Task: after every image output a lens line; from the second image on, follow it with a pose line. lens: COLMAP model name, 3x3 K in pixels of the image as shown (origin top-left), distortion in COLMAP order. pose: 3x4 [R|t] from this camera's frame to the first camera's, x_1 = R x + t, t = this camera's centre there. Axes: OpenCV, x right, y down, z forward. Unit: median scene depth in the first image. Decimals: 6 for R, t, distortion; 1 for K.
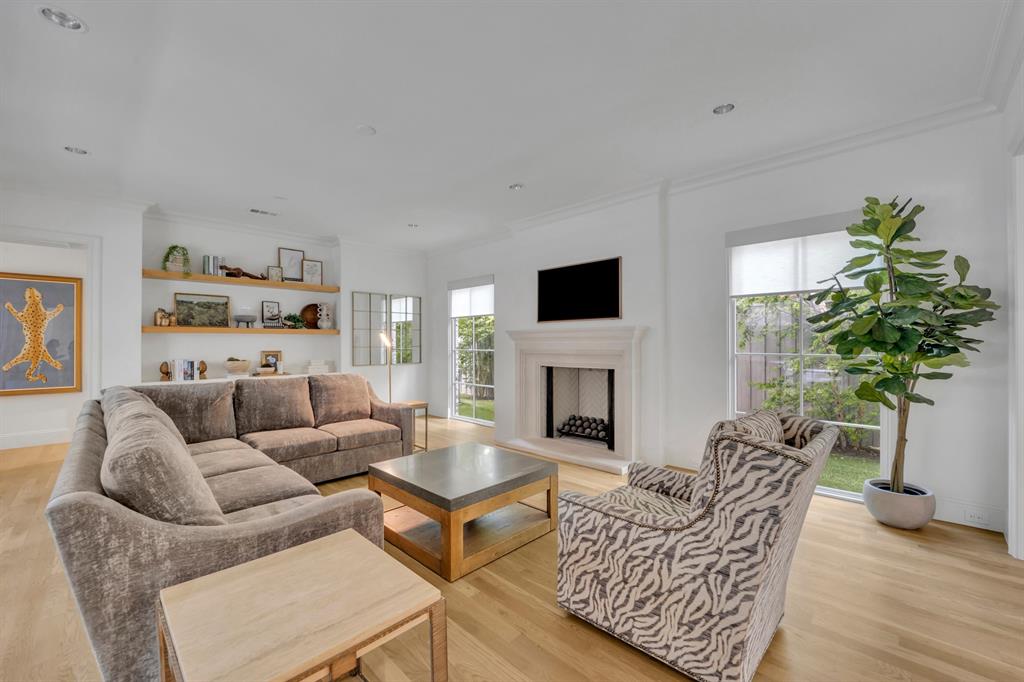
lens RADIAL K [[416.1, 0, 513.1], [0, 416.1, 339.7], [0, 0, 1]] dist [-0.012708, -0.002464]
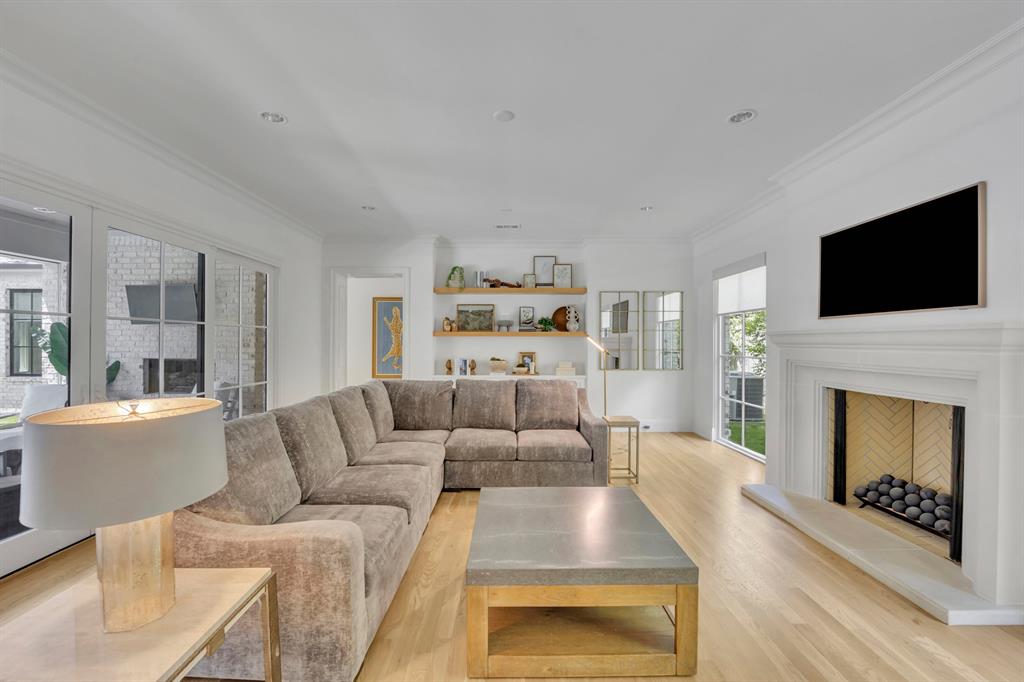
lens RADIAL K [[416.1, 0, 507.2], [0, 416.1, 339.8], [0, 0, 1]] dist [-0.012708, -0.002464]
pose [[0.701269, 0.003037, -0.712891, 0.182317], [0.001456, 0.999983, 0.005692, -0.013356], [0.712896, -0.005029, 0.701252, 0.223158]]
